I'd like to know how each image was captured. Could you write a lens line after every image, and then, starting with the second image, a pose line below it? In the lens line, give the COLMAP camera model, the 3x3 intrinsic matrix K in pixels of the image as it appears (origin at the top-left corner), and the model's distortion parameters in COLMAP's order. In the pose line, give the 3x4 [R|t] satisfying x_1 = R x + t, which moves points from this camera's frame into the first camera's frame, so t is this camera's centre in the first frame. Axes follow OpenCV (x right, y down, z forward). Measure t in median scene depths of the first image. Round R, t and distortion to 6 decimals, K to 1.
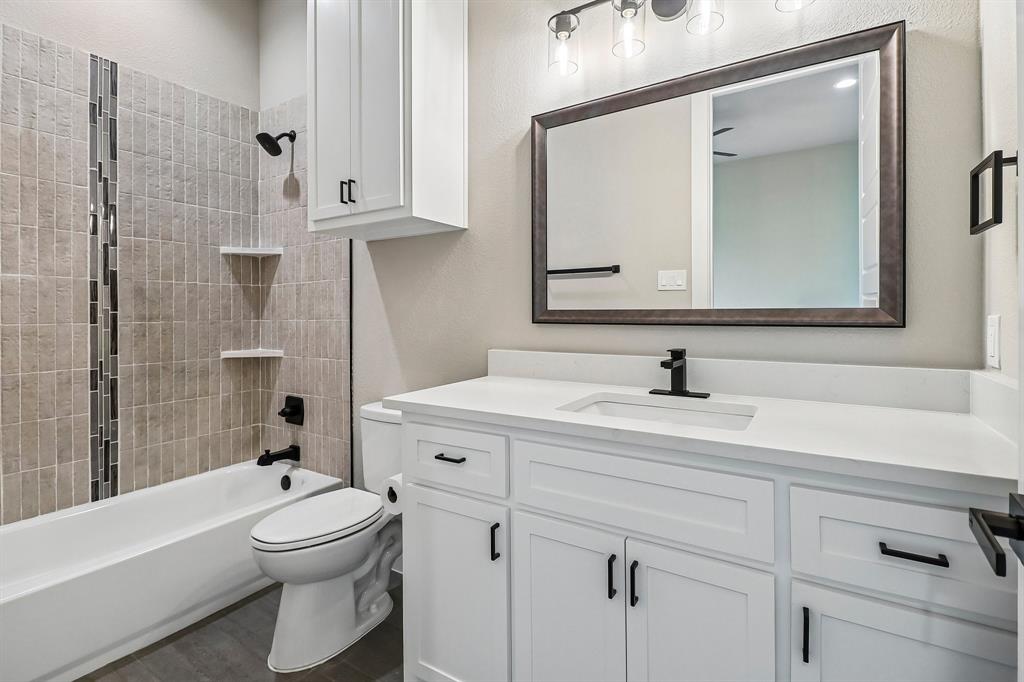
lens RADIAL K [[504.4, 0, 511.9], [0, 504.4, 311.1], [0, 0, 1]] dist [0.001217, 0.000266]
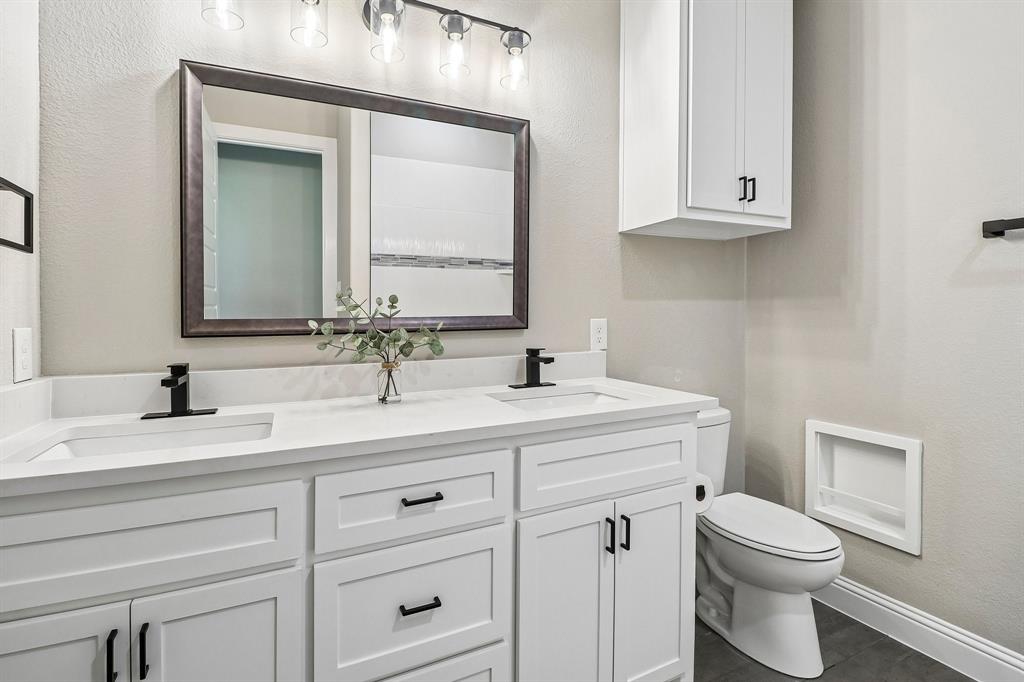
lens RADIAL K [[486.6, 0, 510.6], [0, 486.6, 317.6], [0, 0, 1]] dist [-0.017392, -0.000467]
pose [[0.511119, -0.000109, 0.859510, -0.324504], [0.006581, 0.999971, -0.003787, 0.003456], [-0.859485, 0.007592, 0.511105, 0.216832]]
